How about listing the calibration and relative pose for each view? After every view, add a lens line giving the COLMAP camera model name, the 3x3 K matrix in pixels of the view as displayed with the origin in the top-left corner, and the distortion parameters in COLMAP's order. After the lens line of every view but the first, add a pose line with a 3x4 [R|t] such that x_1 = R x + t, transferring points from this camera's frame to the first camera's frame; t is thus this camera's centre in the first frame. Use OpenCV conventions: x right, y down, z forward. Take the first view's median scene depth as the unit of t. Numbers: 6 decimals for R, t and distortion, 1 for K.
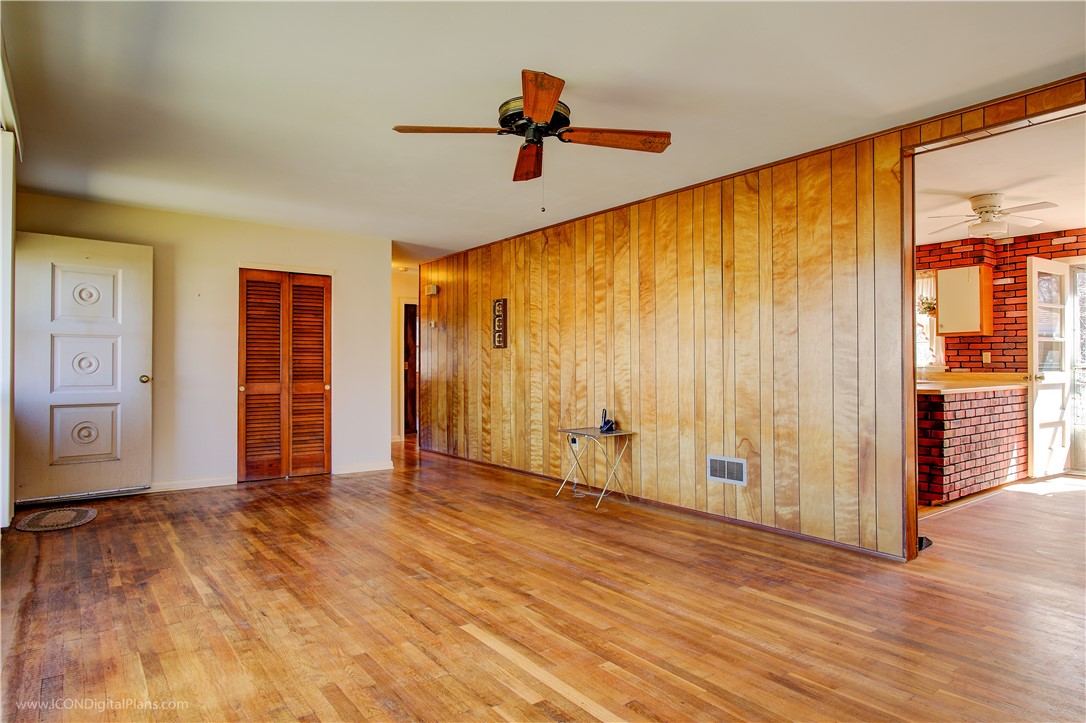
lens RADIAL K [[639.3, 0, 555.4], [0, 639.3, 359.5], [0, 0, 1]] dist [-0.004505, -0.000186]
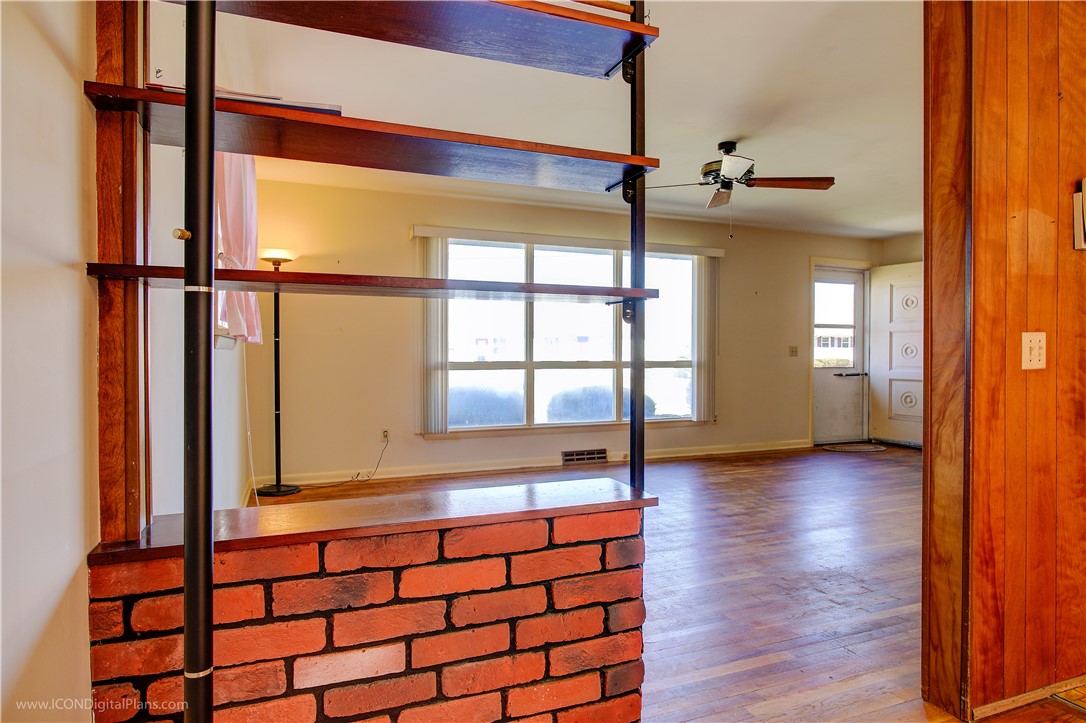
lens RADIAL K [[626.4, 0, 544.0], [0, 626.4, 358.5], [0, 0, 1]] dist [-0.012569, 0.002752]
pose [[-0.259522, 0.008068, -0.965704, 0.690884], [0.008498, 0.999945, 0.006071, 0.006381], [0.965700, -0.006631, -0.259576, 0.487467]]
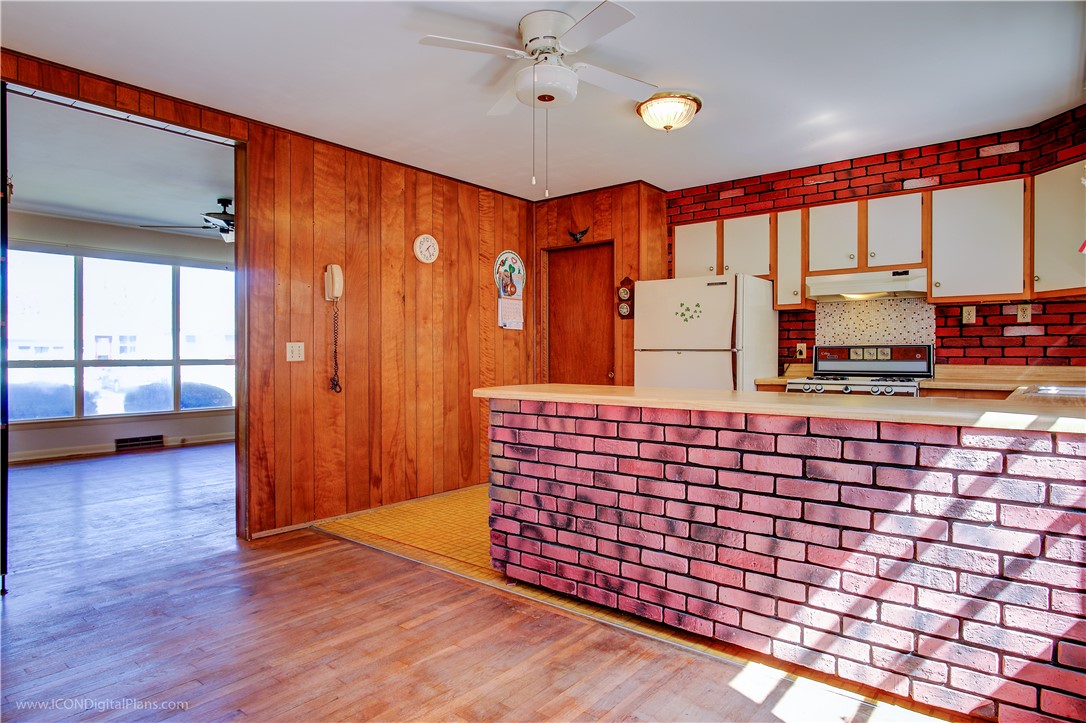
lens RADIAL K [[626.4, 0, 544.0], [0, 626.4, 358.5], [0, 0, 1]] dist [-0.012569, 0.002752]
pose [[0.233410, 0.008756, -0.972339, 0.994824], [0.007294, 0.999916, 0.010755, 0.008232], [0.972351, -0.009602, 0.233326, 0.746013]]
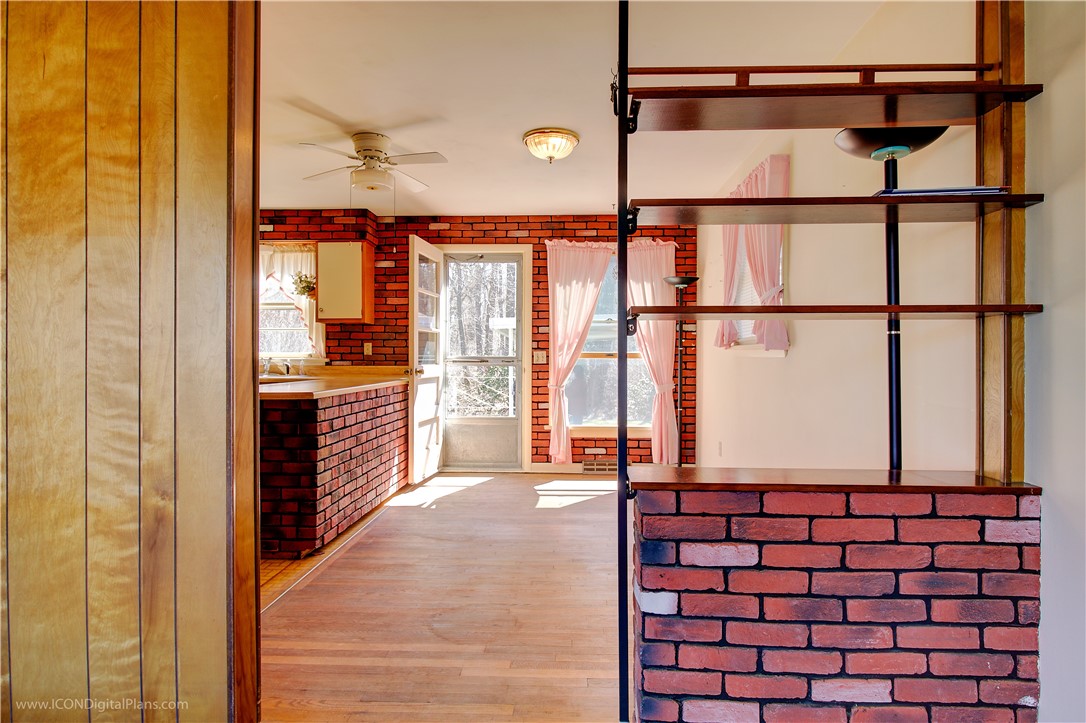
lens RADIAL K [[626.4, 0, 544.0], [0, 626.4, 358.5], [0, 0, 1]] dist [-0.012569, 0.002752]
pose [[0.641640, 0.002023, 0.767003, 0.196256], [-0.009639, 0.999939, 0.005427, 0.003671], [-0.766946, -0.010875, 0.641620, 0.300040]]
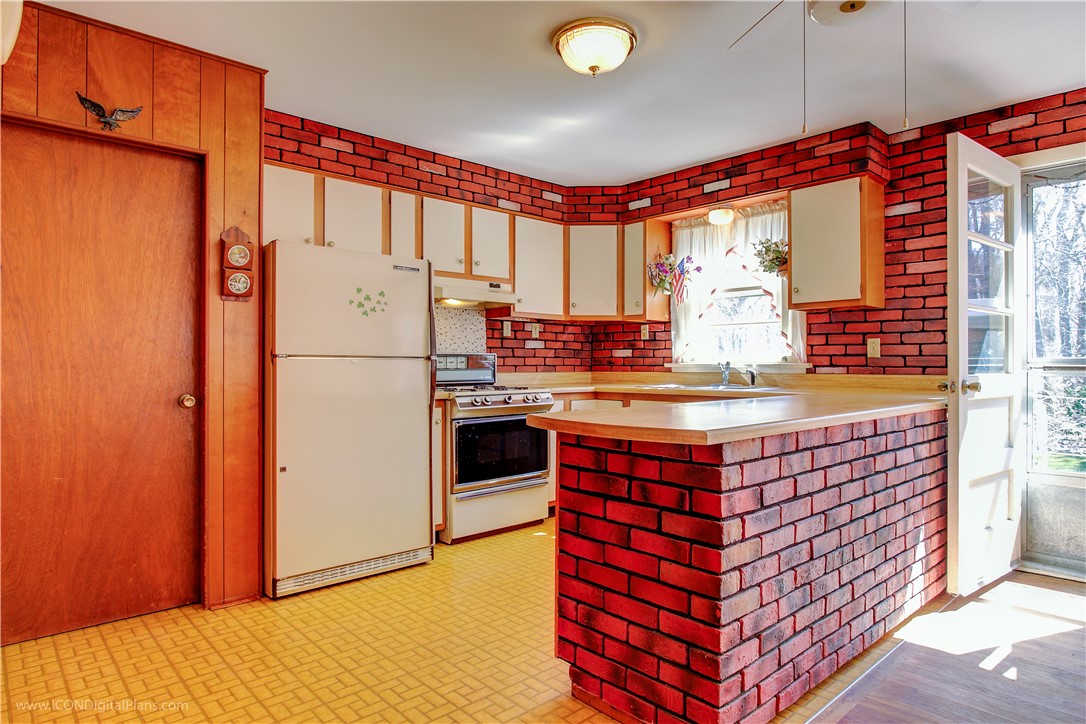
lens RADIAL K [[626.4, 0, 544.0], [0, 626.4, 359.0], [0, 0, 1]] dist [-0.012569, 0.002752]
pose [[0.995466, 0.001747, 0.095102, 0.393300], [-0.001952, 0.999996, 0.002063, 0.007132], [-0.095098, -0.002239, 0.995465, 0.564584]]
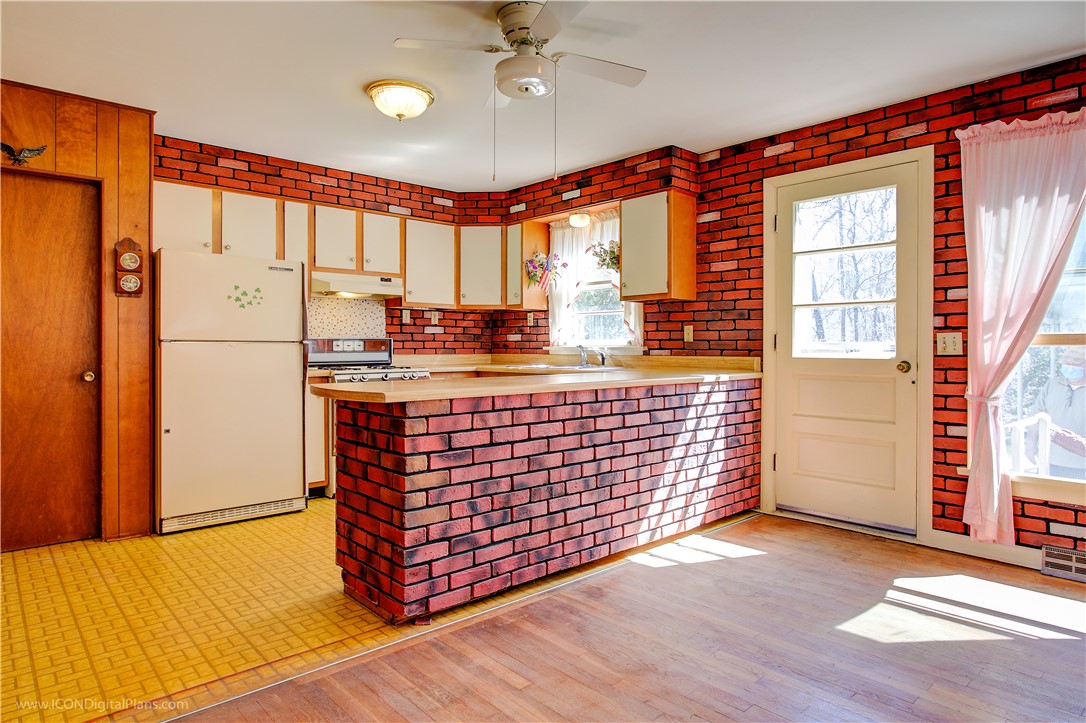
lens RADIAL K [[636.3, 0, 550.9], [0, 636.3, 347.7], [0, 0, 1]] dist [-0.007886, 0.001415]
pose [[0.996143, 0.002789, 0.087701, 0.554608], [-0.003633, 0.999949, 0.009473, 0.006783], [-0.087670, -0.009755, 0.996102, 0.413994]]
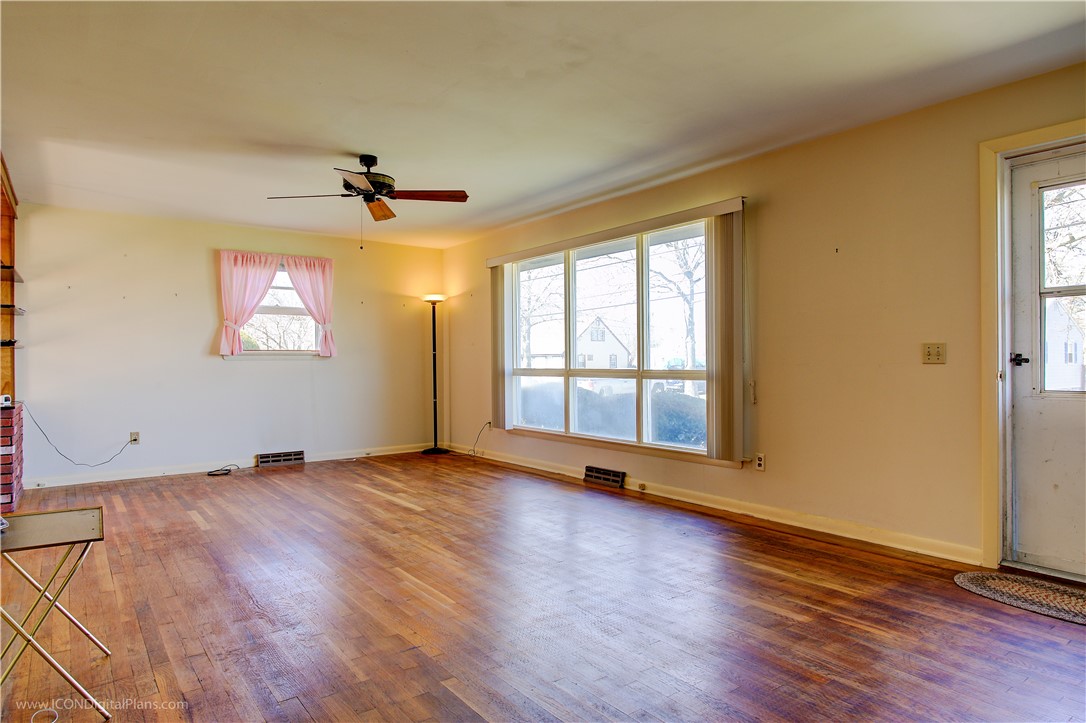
lens RADIAL K [[654.2, 0, 557.9], [0, 654.2, 361.3], [0, 0, 1]] dist [-0.005920, -0.000512]
pose [[-0.999986, 0.005203, 0.000522, -0.225894], [0.005198, 0.999935, -0.010131, 0.014819], [-0.000575, -0.010128, -0.999949, 1.227411]]
